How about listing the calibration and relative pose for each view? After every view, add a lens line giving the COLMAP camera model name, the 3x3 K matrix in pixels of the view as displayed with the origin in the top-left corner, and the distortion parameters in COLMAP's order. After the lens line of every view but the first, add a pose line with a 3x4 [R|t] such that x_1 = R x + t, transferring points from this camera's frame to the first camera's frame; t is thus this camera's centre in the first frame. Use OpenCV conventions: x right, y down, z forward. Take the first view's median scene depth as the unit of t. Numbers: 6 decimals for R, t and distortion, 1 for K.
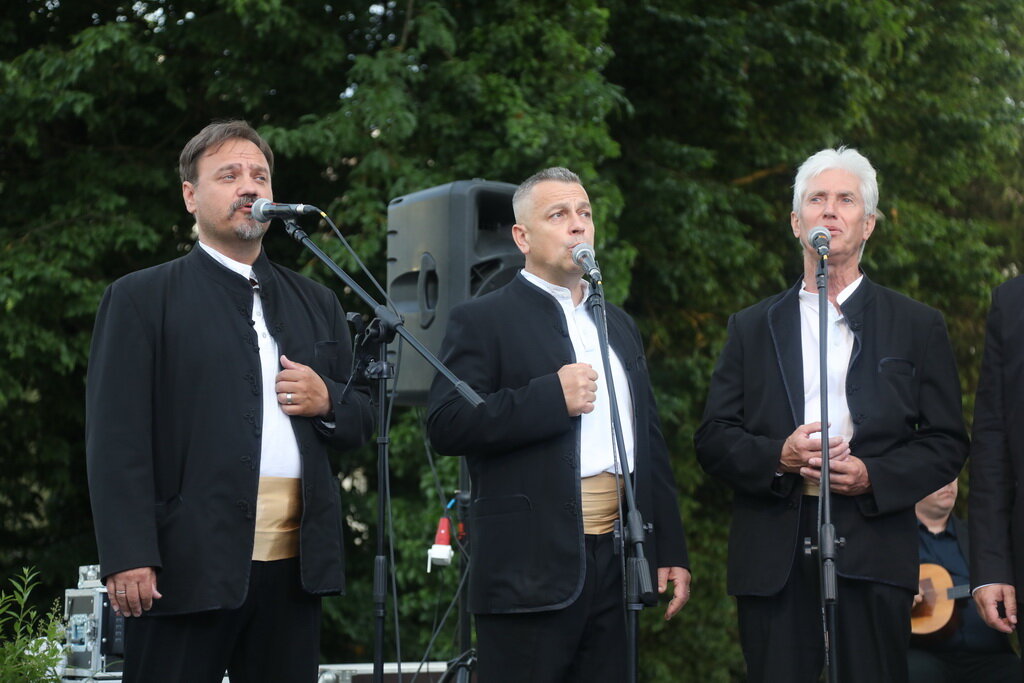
lens RADIAL K [[2420.4, 0, 507.9], [0, 2420.4, 347.8], [0, 0, 1]] dist [0.478444, 0.000000]
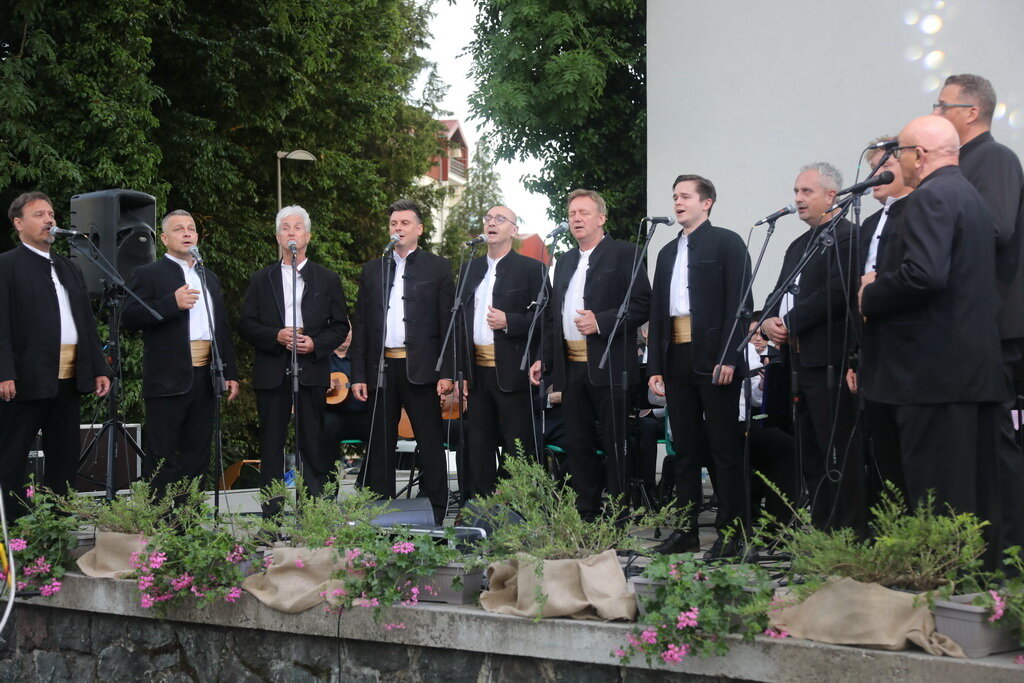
lens RADIAL K [[1700.1, 0, 508.8], [0, 1700.1, 347.2], [0, 0, 1]] dist [0.232972, 0.000000]
pose [[0.965065, -0.003951, 0.261979, -0.064736], [-0.016786, 0.996900, 0.076870, -0.045253], [-0.261471, -0.078582, 0.962007, -0.414257]]
